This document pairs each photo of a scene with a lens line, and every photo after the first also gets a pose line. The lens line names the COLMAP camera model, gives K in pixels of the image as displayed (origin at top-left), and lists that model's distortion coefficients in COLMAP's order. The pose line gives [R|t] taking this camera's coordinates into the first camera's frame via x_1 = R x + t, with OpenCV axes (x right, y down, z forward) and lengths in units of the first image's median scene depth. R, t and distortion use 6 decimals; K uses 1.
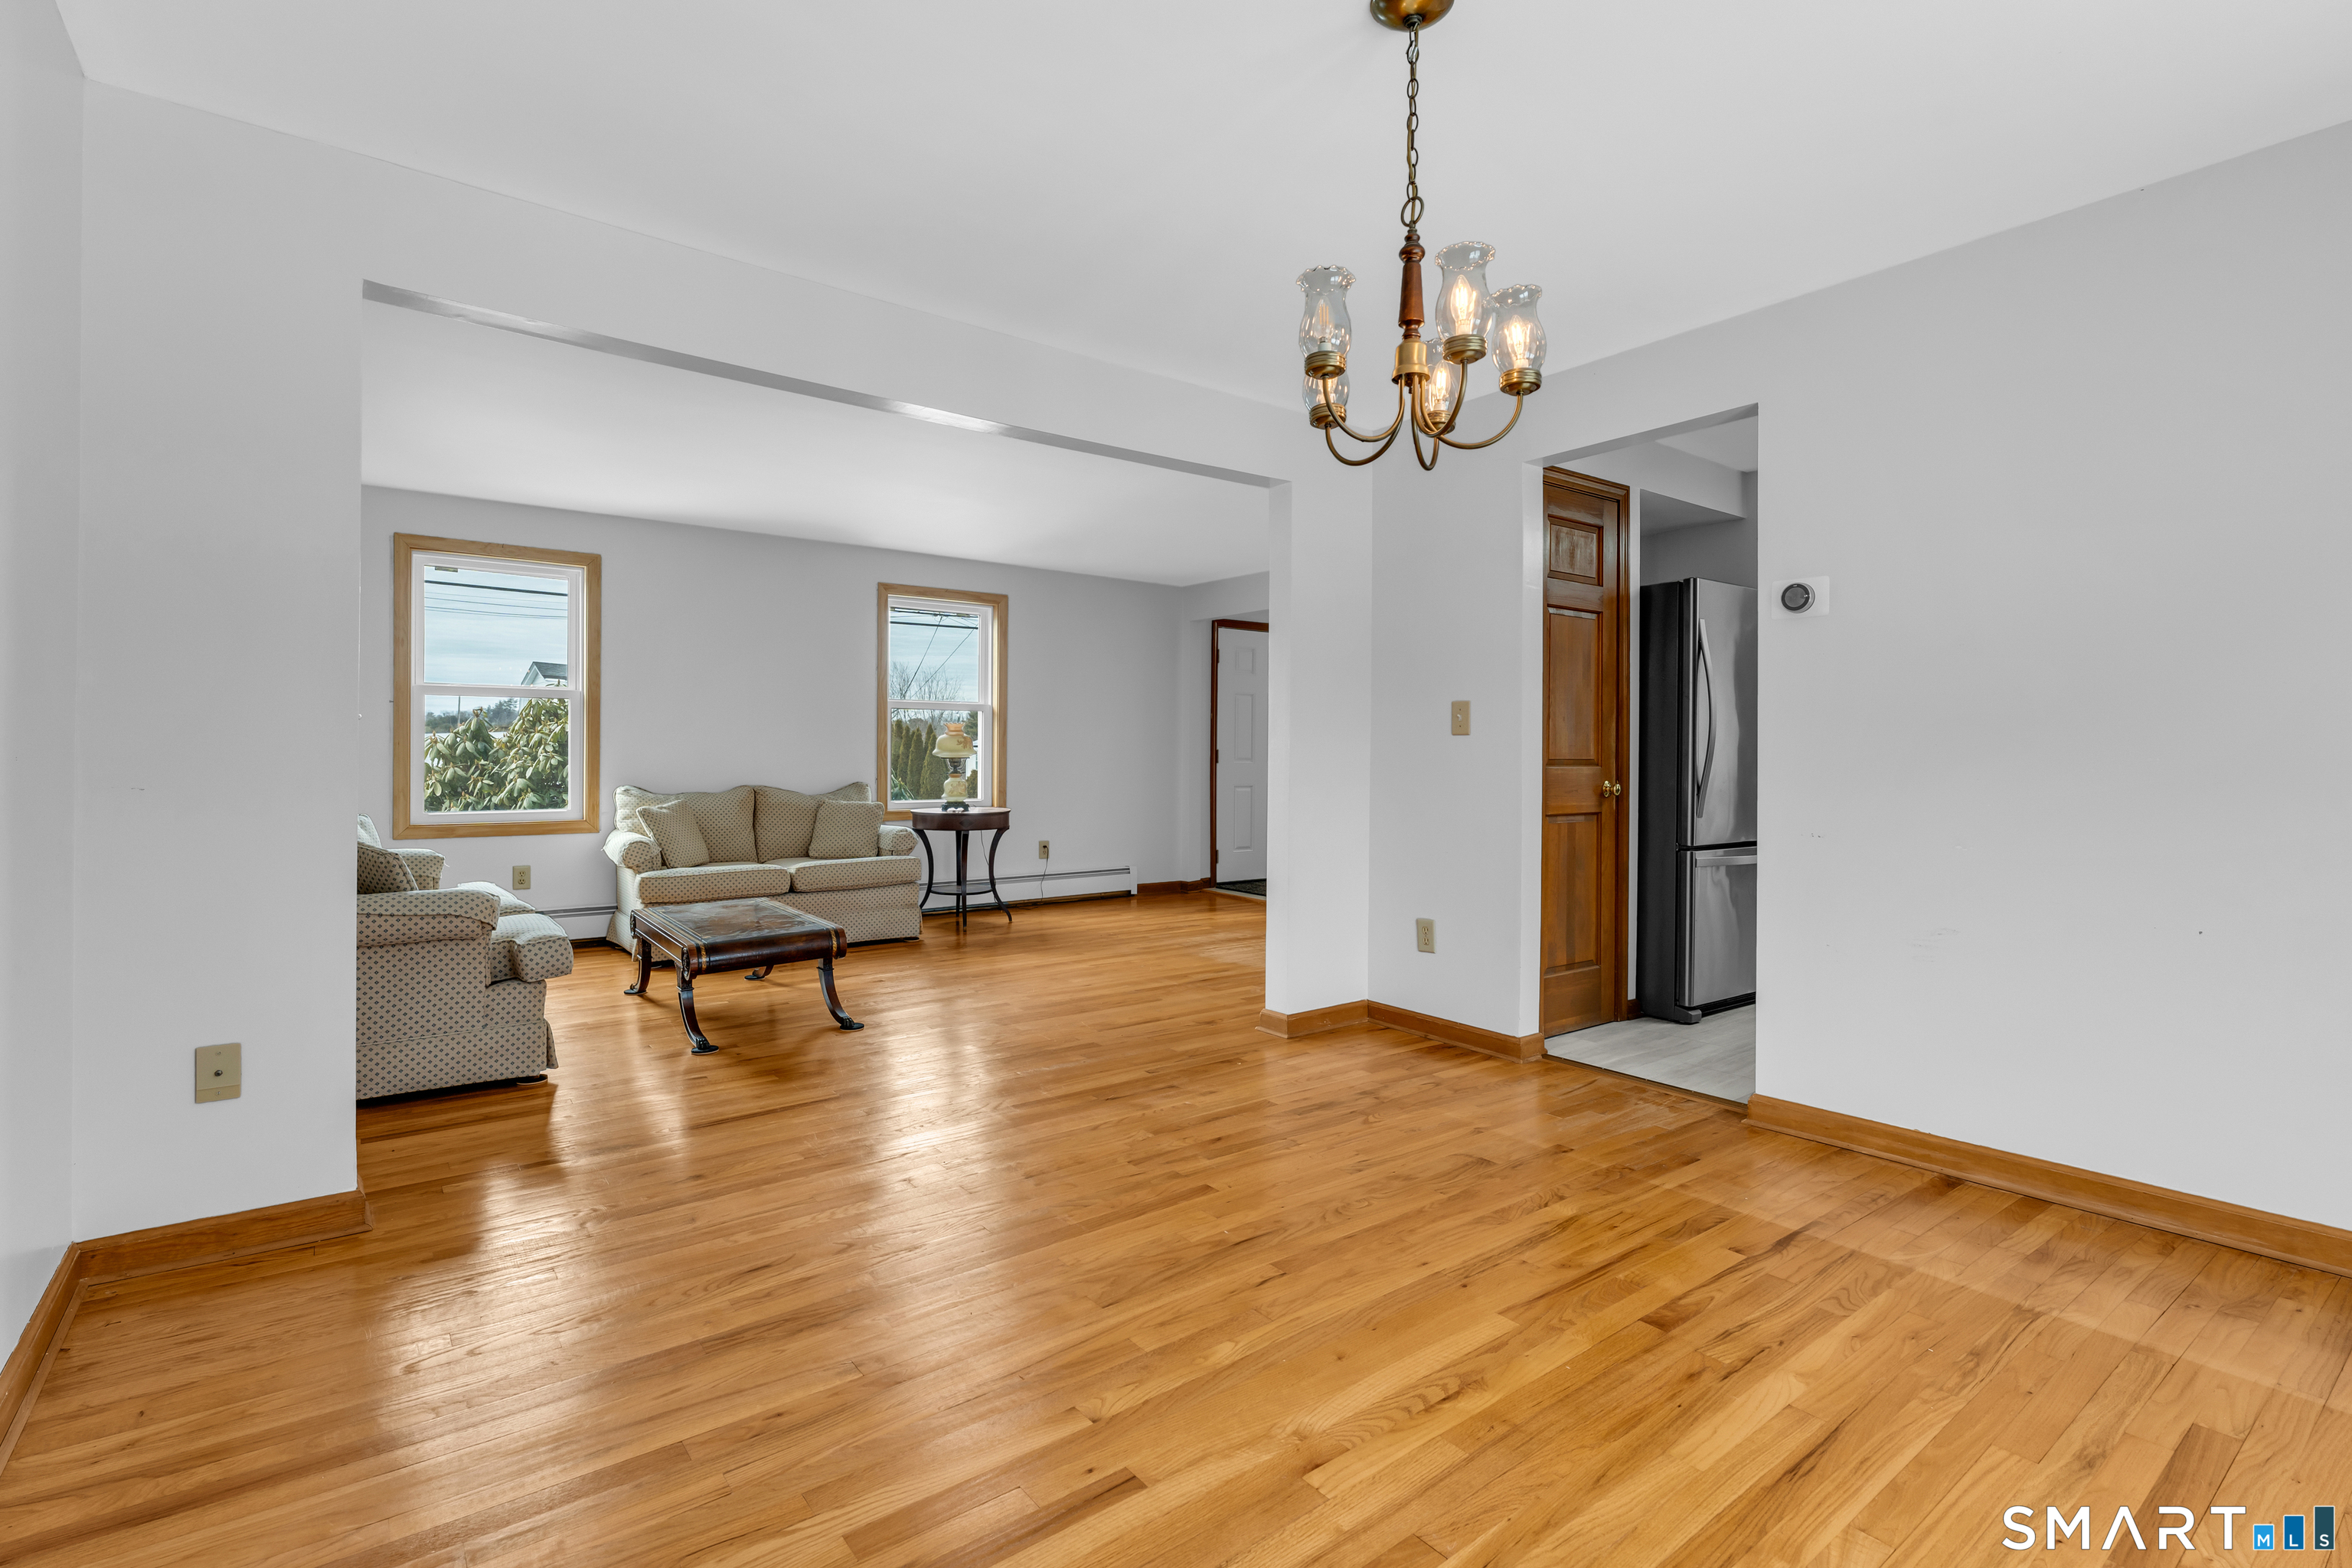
lens RADIAL K [[1073.2, 0, 1178.7], [0, 1073.2, 765.8], [0, 0, 1]] dist [-0.004042, 0.001639]
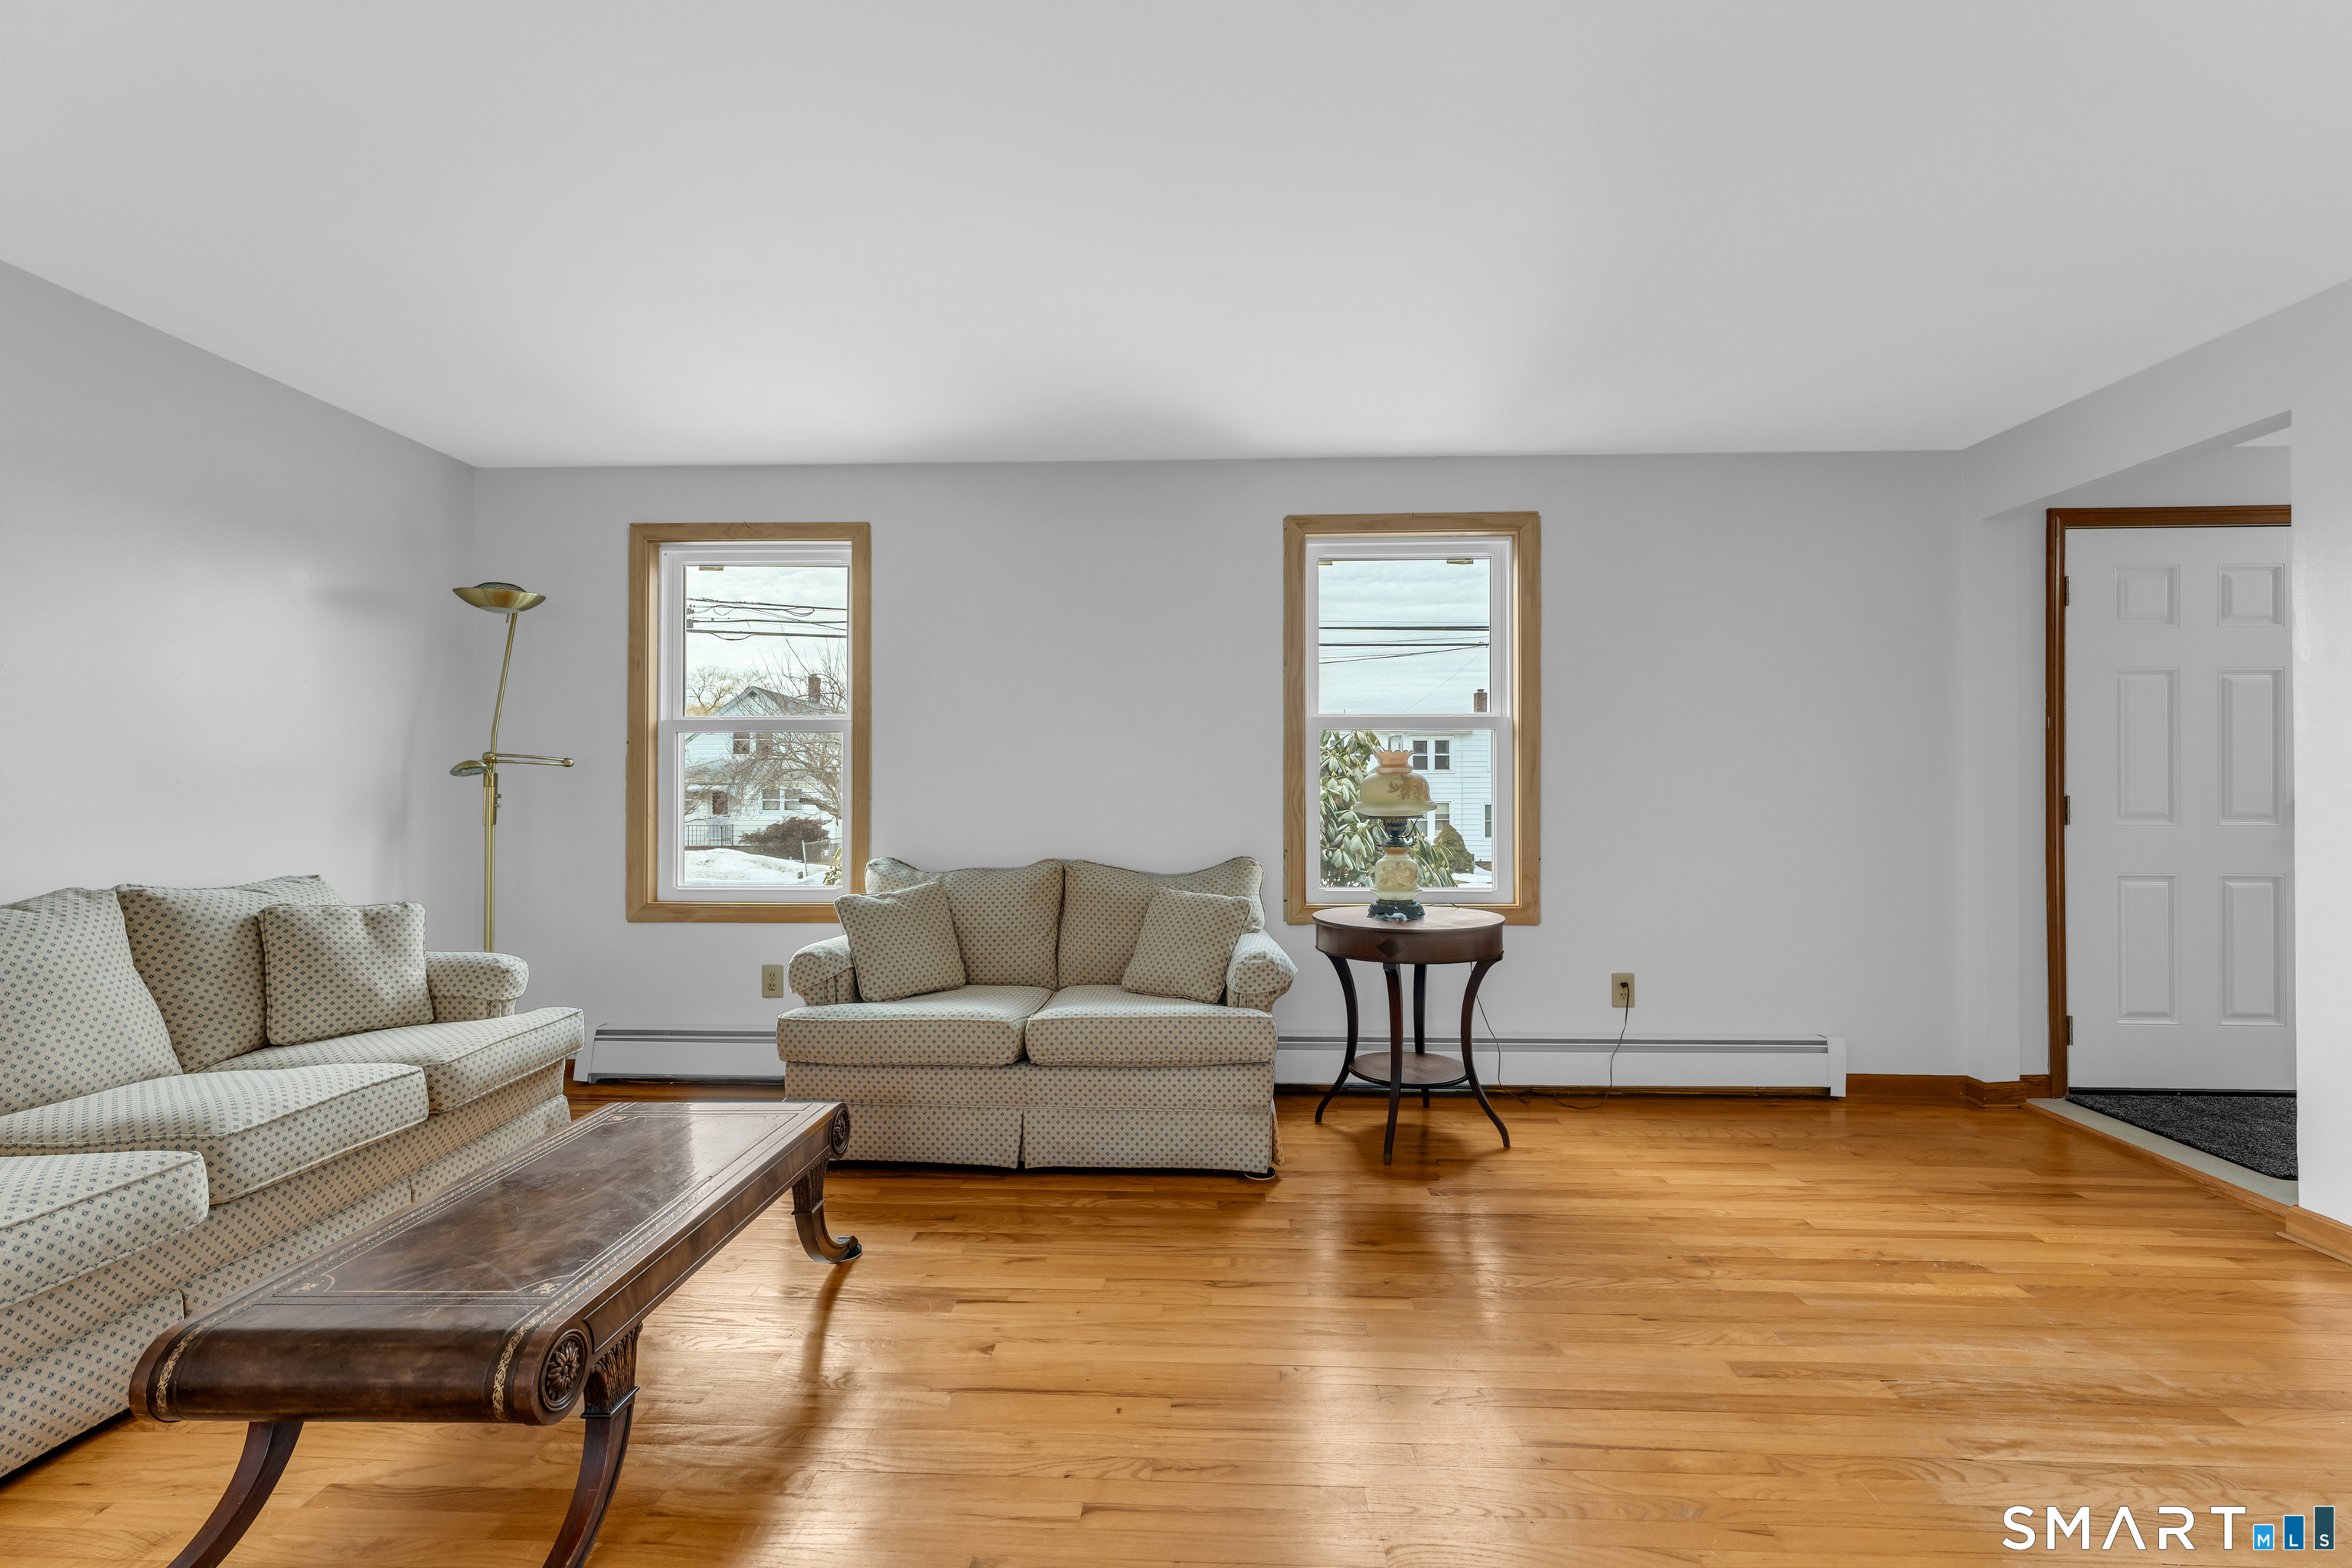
lens RADIAL K [[1019.9, 0, 1177.1], [0, 1019.9, 792.4], [0, 0, 1]] dist [-0.000103, 0.000433]
pose [[0.767691, -0.007752, -0.640773, 0.027741], [-0.003477, 0.999862, -0.016261, -0.009803], [0.640810, 0.014711, 0.767558, 0.493850]]
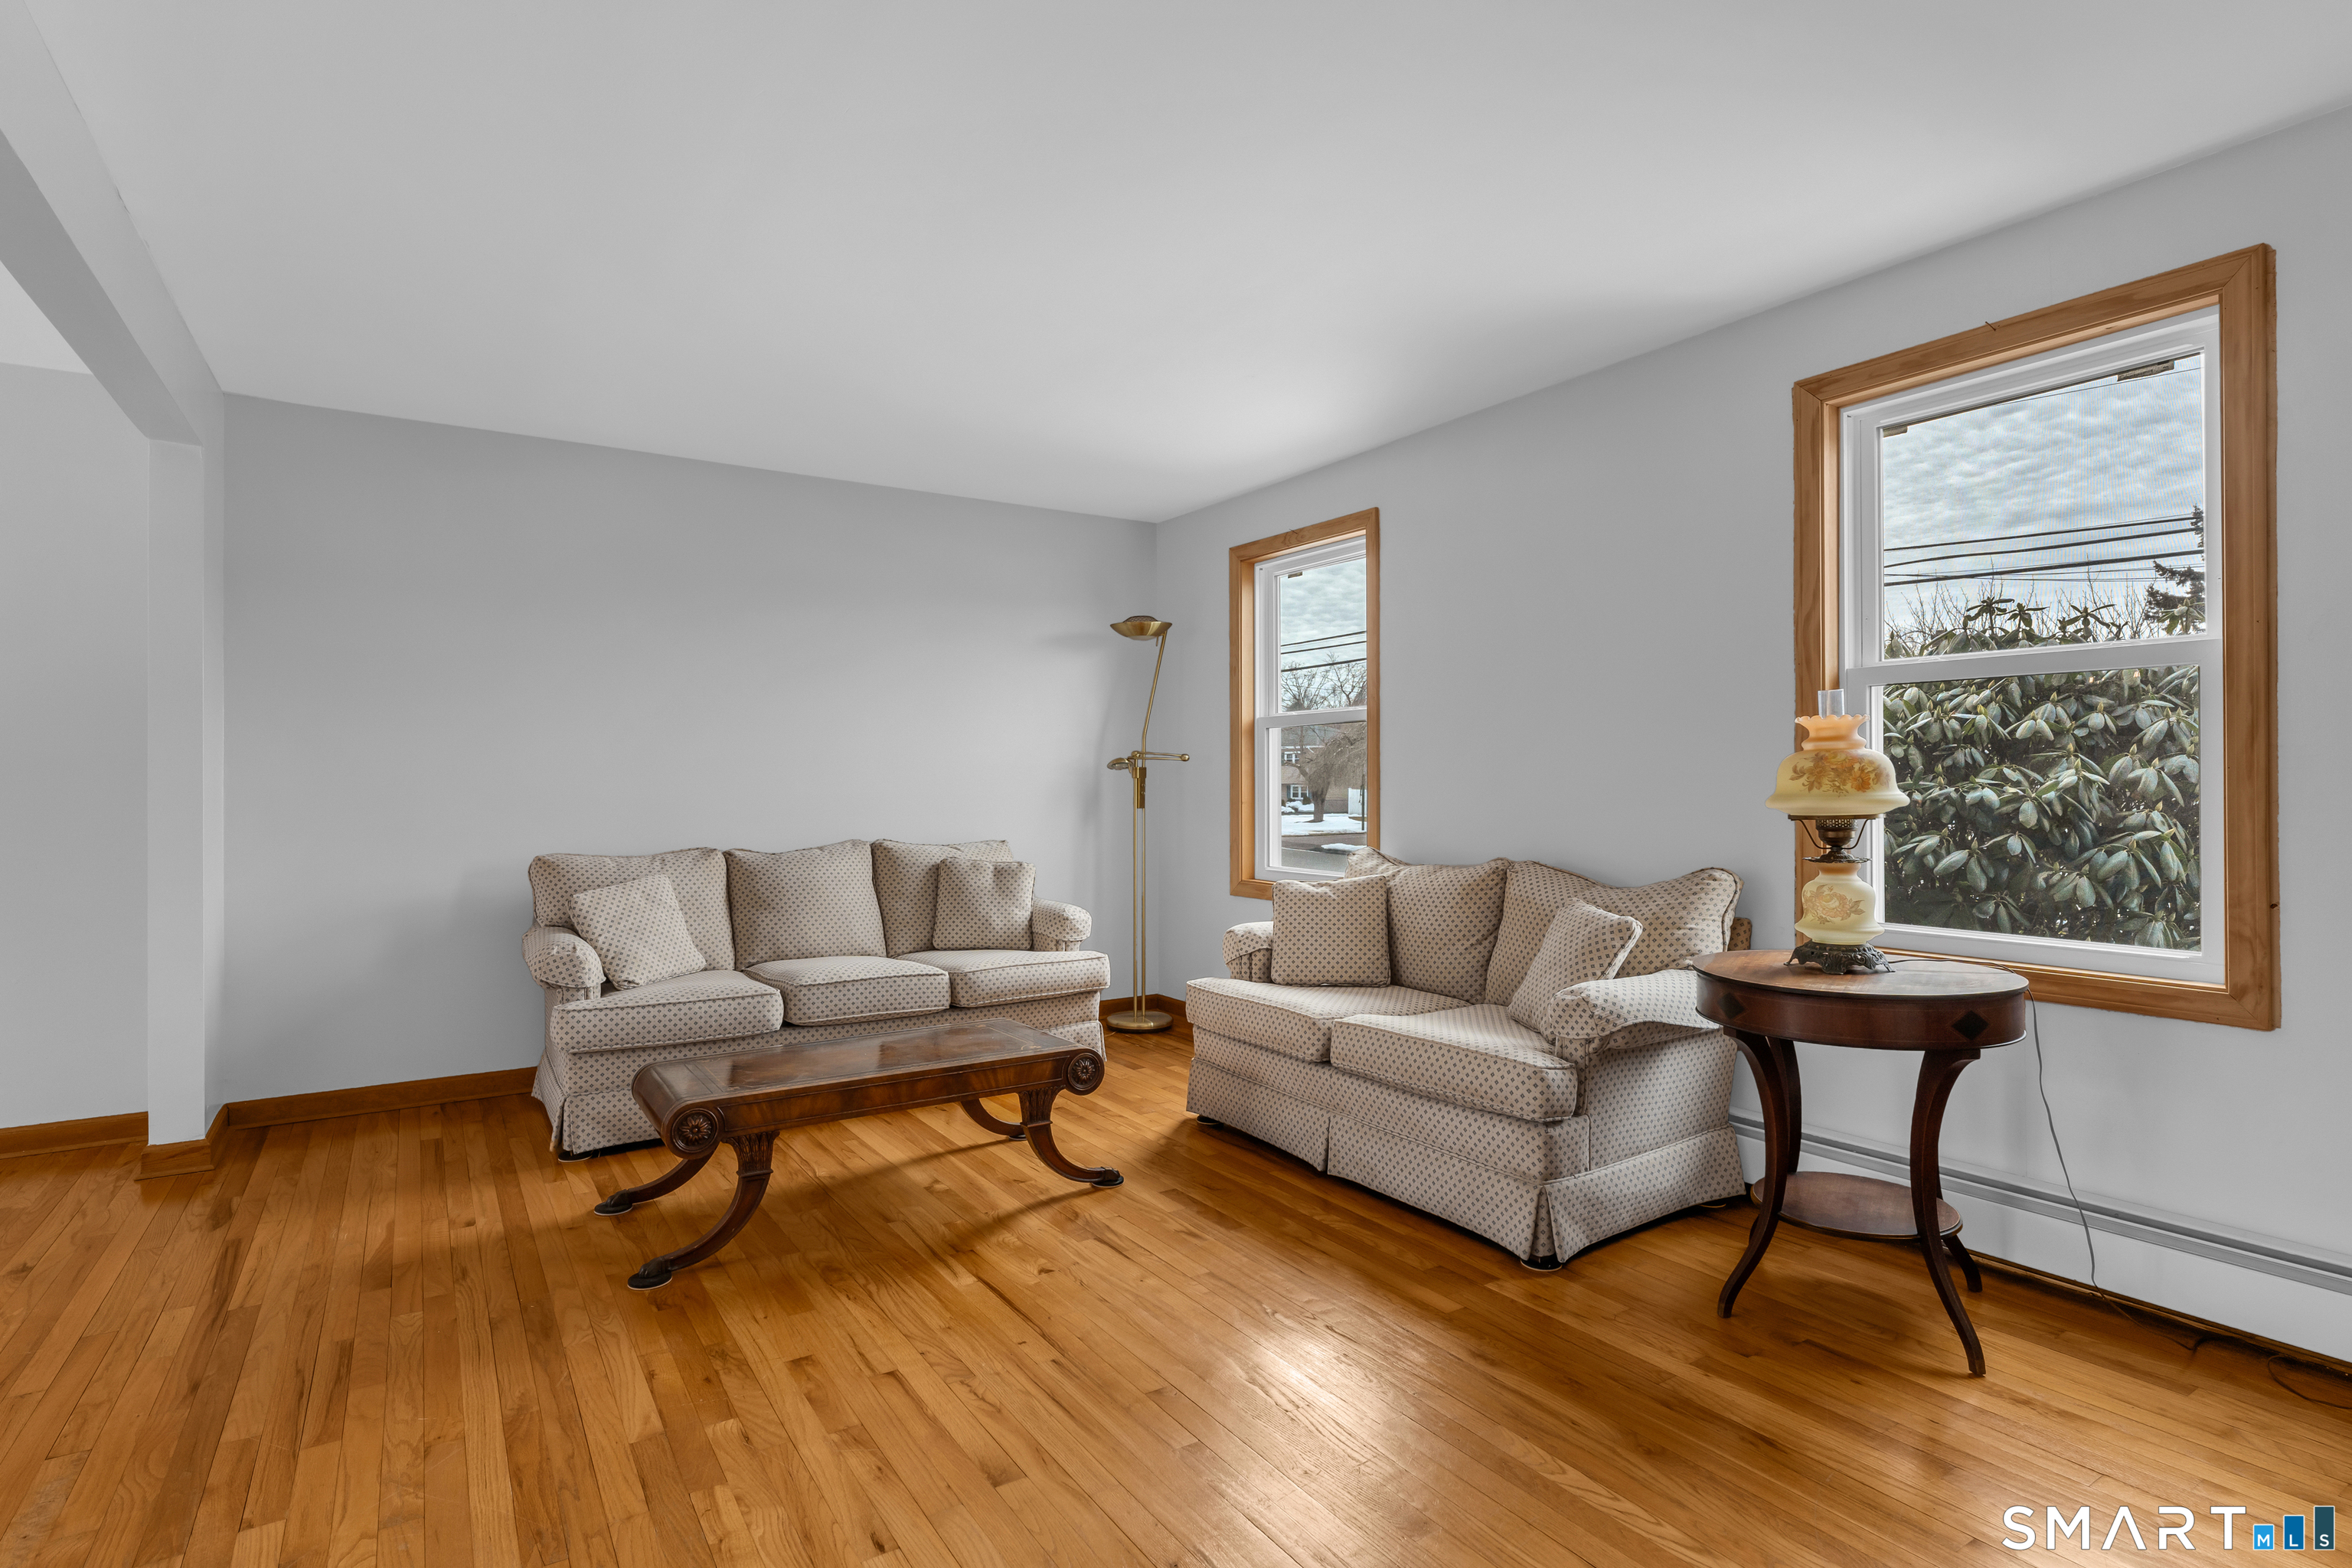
lens RADIAL K [[1162.8, 0, 1179.3], [0, 1162.8, 785.8], [0, 0, 1]] dist [-0.003782, 0.000192]
pose [[-0.071979, -0.004180, -0.997397, 0.164230], [-0.011180, 0.999932, -0.003384, -0.012601], [0.997343, 0.010907, -0.072021, 0.736485]]
